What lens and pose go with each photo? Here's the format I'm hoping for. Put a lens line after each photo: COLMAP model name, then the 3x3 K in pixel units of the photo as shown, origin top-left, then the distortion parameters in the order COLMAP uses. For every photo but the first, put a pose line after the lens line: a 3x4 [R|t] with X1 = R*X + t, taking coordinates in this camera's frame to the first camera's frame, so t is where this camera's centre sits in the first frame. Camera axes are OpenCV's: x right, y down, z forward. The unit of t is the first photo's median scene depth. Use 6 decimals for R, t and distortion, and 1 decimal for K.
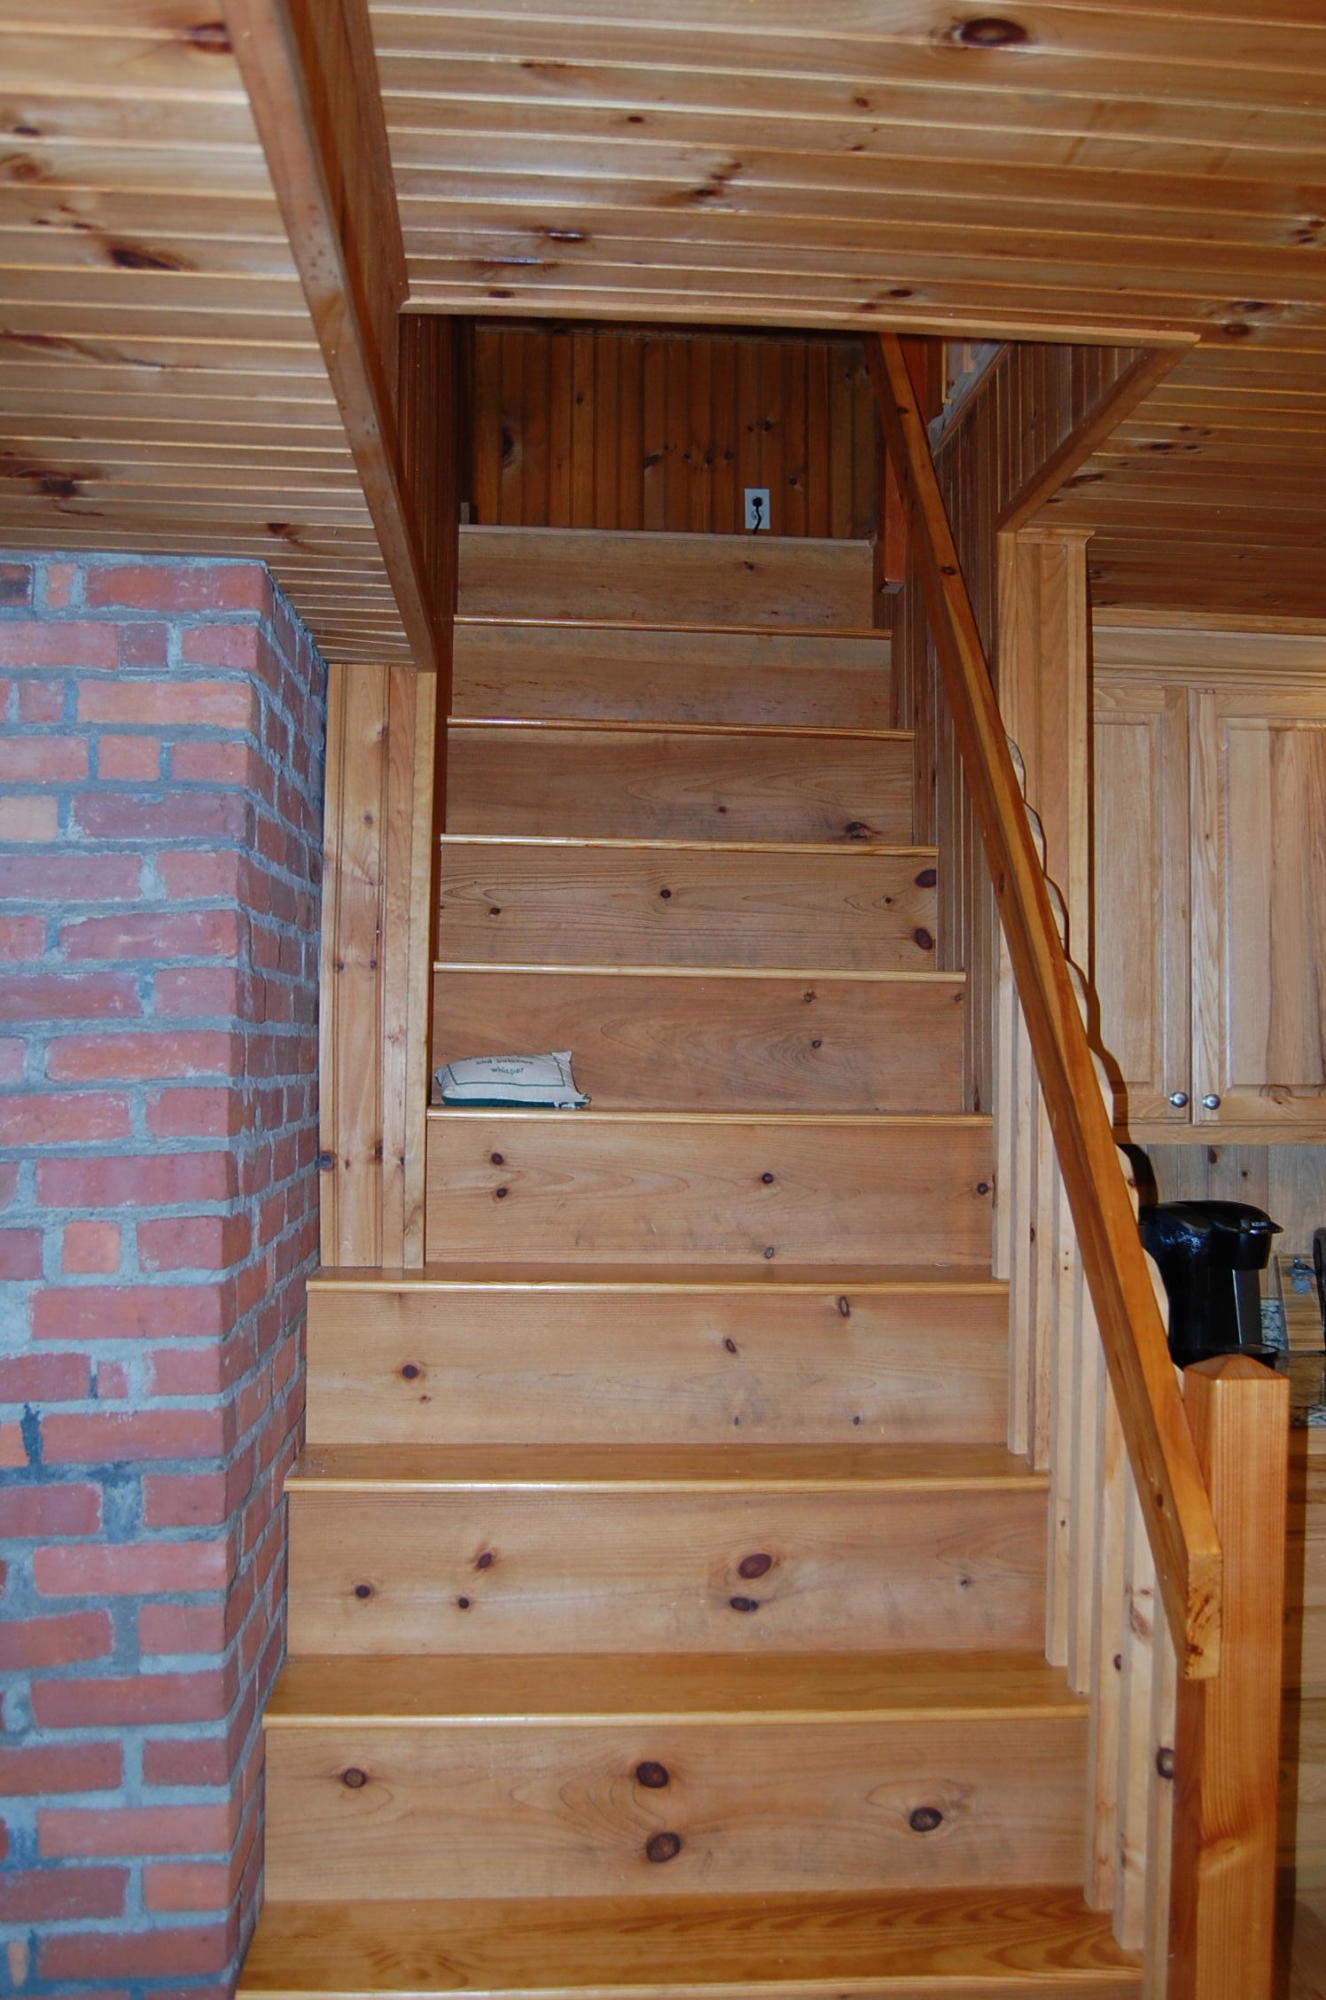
lens RADIAL K [[1805.6, 0, 668.4], [0, 1805.6, 1003.0], [0, 0, 1]] dist [-0.084615, 0.036345]
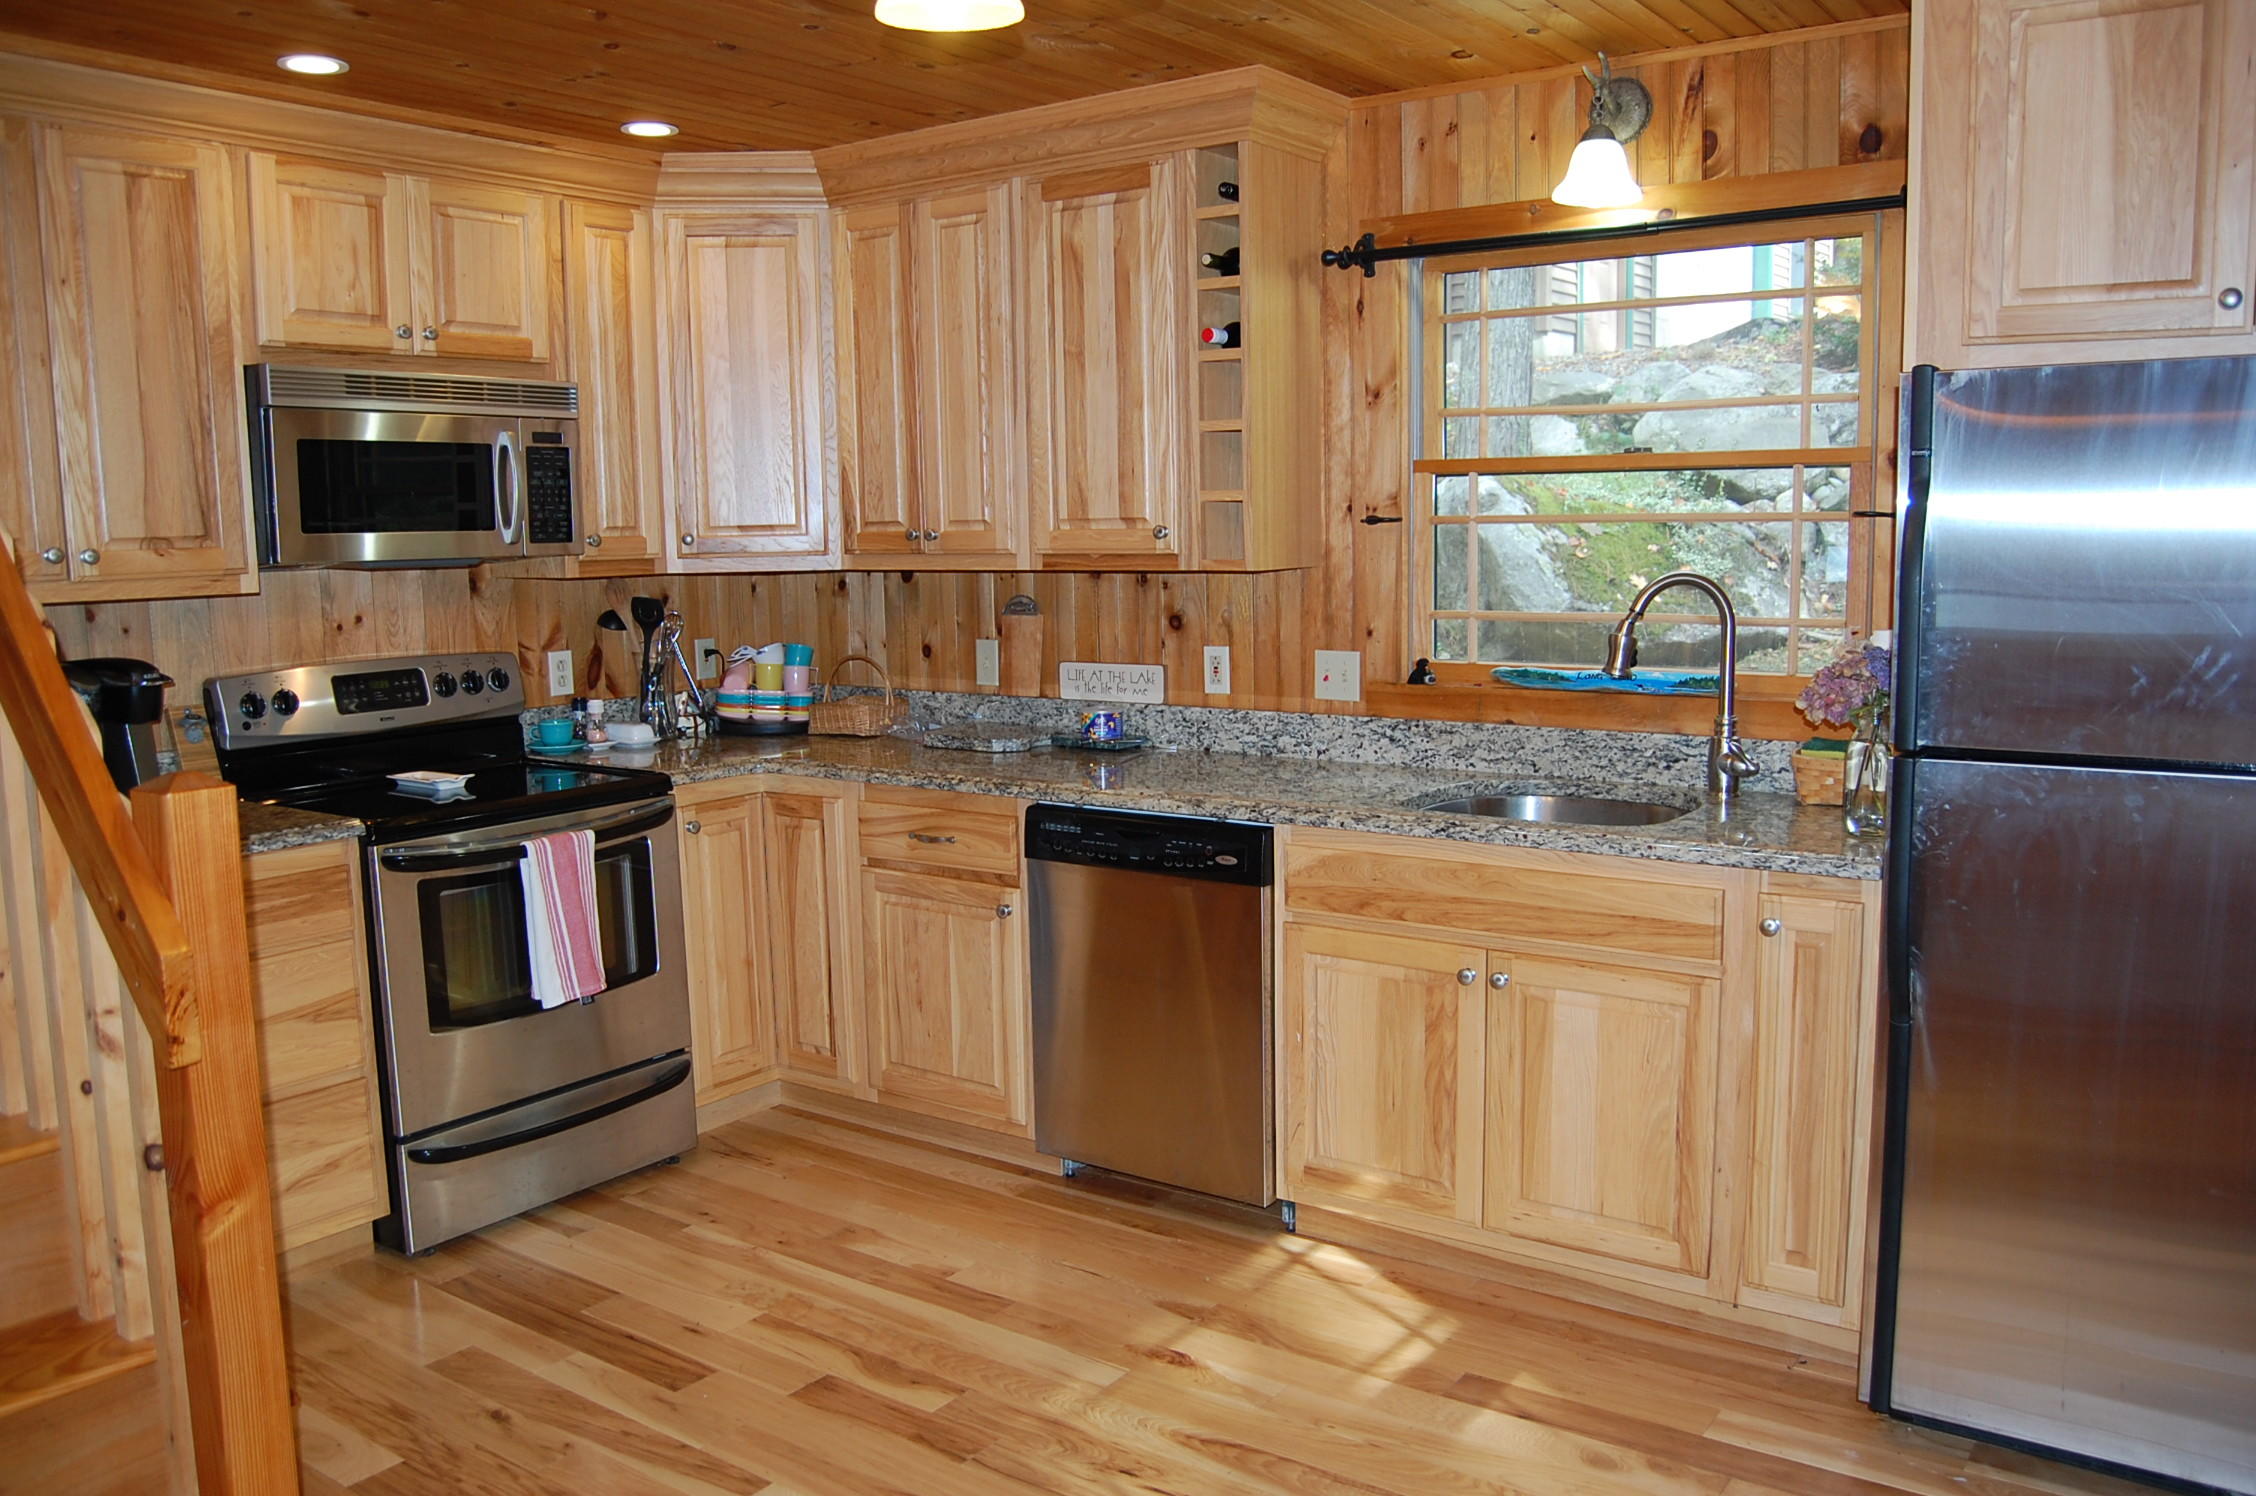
lens RADIAL K [[1769.5, 0, 1141.0], [0, 1769.5, 761.8], [0, 0, 1]] dist [-0.094677, 0.040884]
pose [[0.642723, -0.124008, 0.755995, -0.084605], [0.000283, 0.986850, 0.161636, 0.022478], [-0.766098, -0.103674, 0.634307, -0.087892]]
